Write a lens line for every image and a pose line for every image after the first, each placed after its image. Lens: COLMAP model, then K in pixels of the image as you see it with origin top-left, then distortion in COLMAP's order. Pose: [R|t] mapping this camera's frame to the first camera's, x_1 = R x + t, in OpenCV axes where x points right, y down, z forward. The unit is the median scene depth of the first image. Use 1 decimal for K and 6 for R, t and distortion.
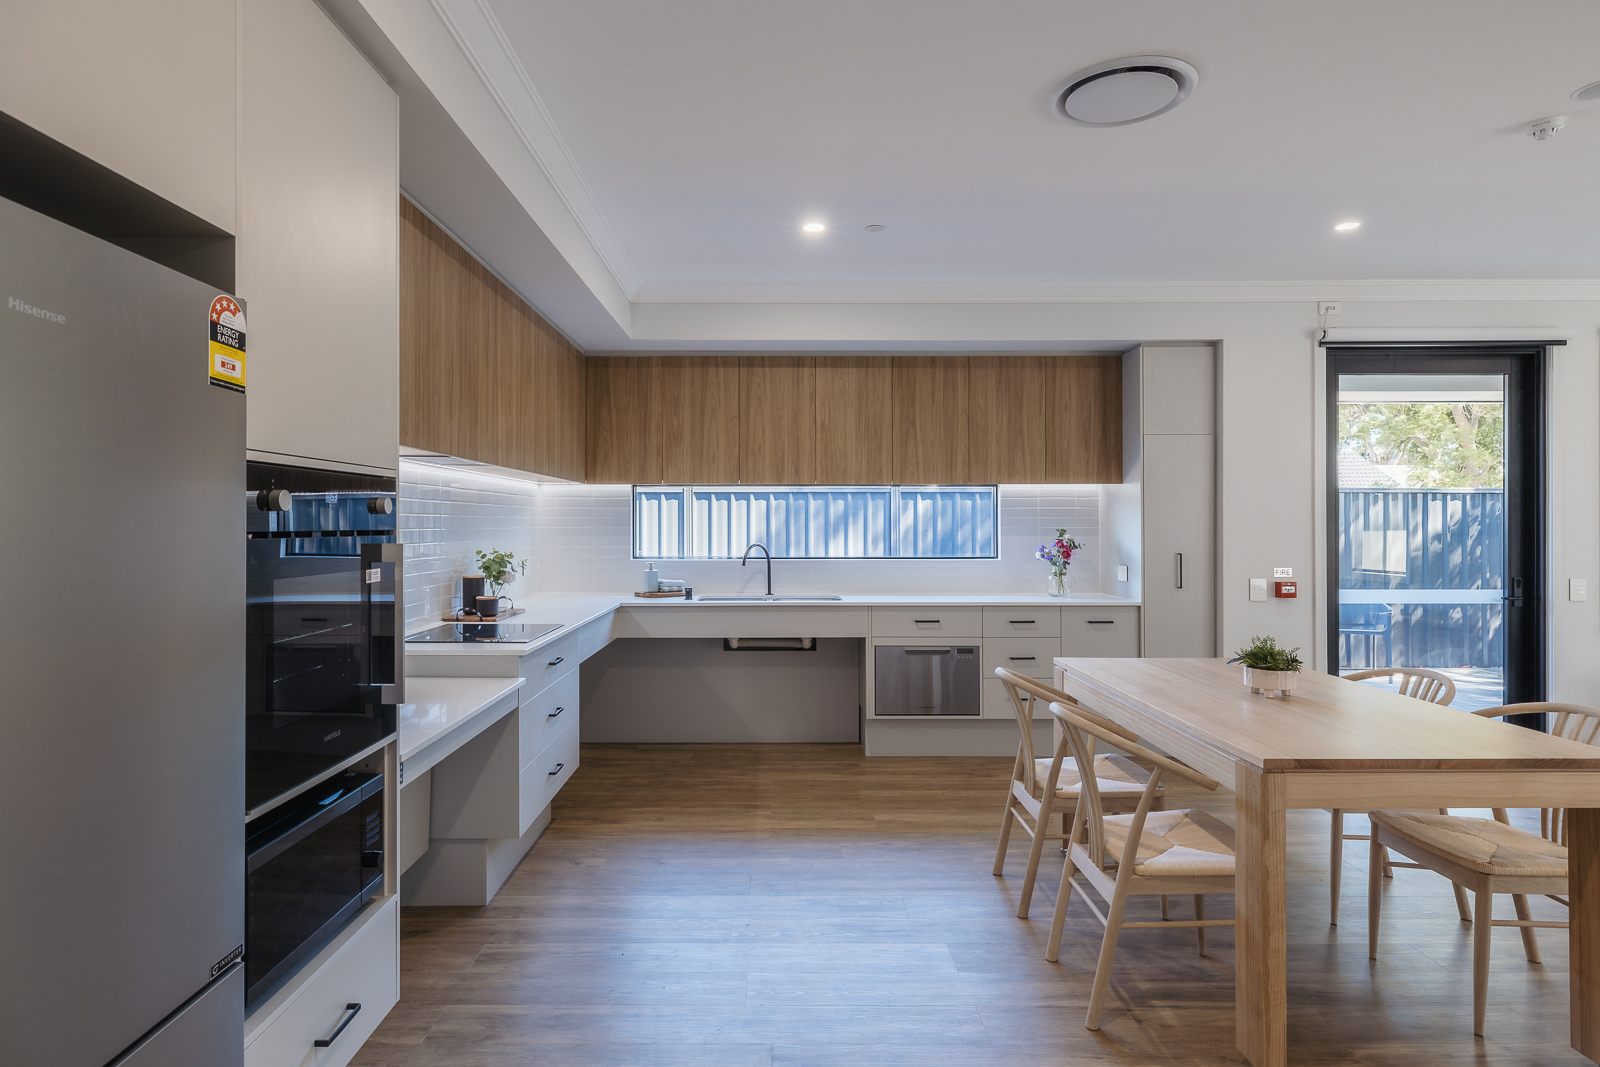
lens RADIAL K [[885.1, 0, 769.9], [0, 885.1, 517.1], [0, 0, 1]] dist [-0.003375, 0.000271]
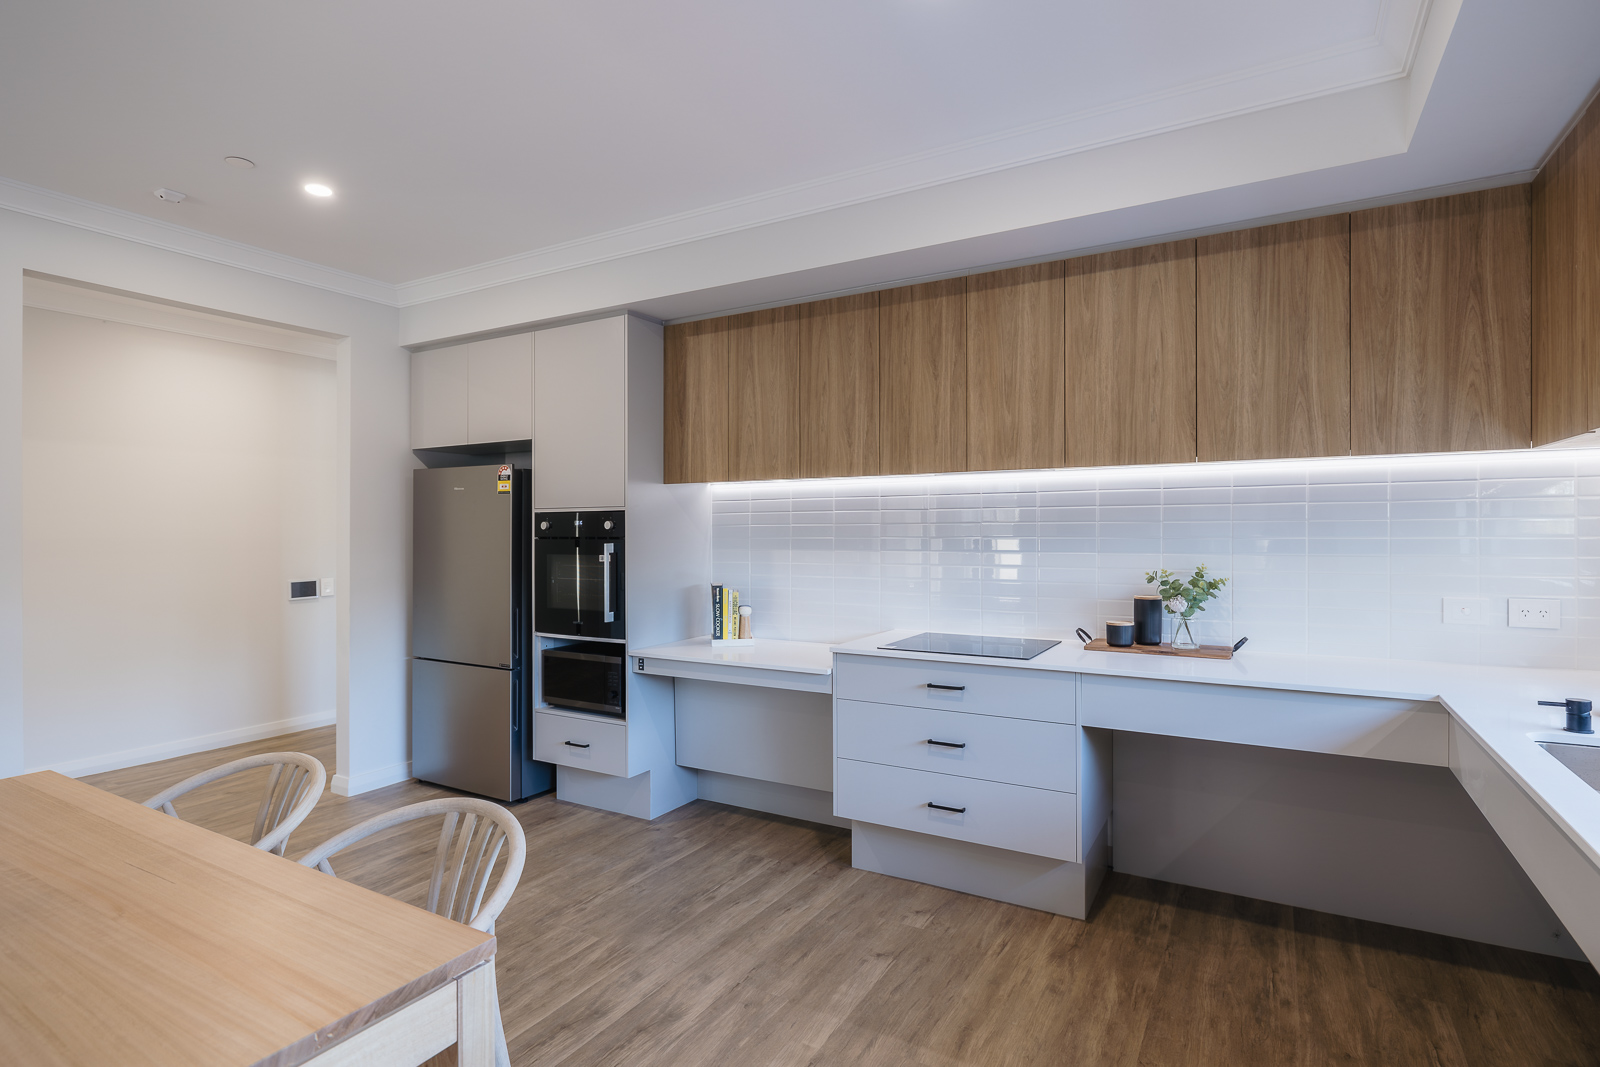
lens RADIAL K [[814.5, 0, 800.0], [0, 814.5, 533.5], [0, 0, 1]] dist [-0.001185, 0.000541]
pose [[-0.494632, 0.004419, -0.869091, 0.375504], [0.010330, 0.999946, -0.000795, 0.004586], [0.869041, -0.009371, -0.494651, 0.879741]]
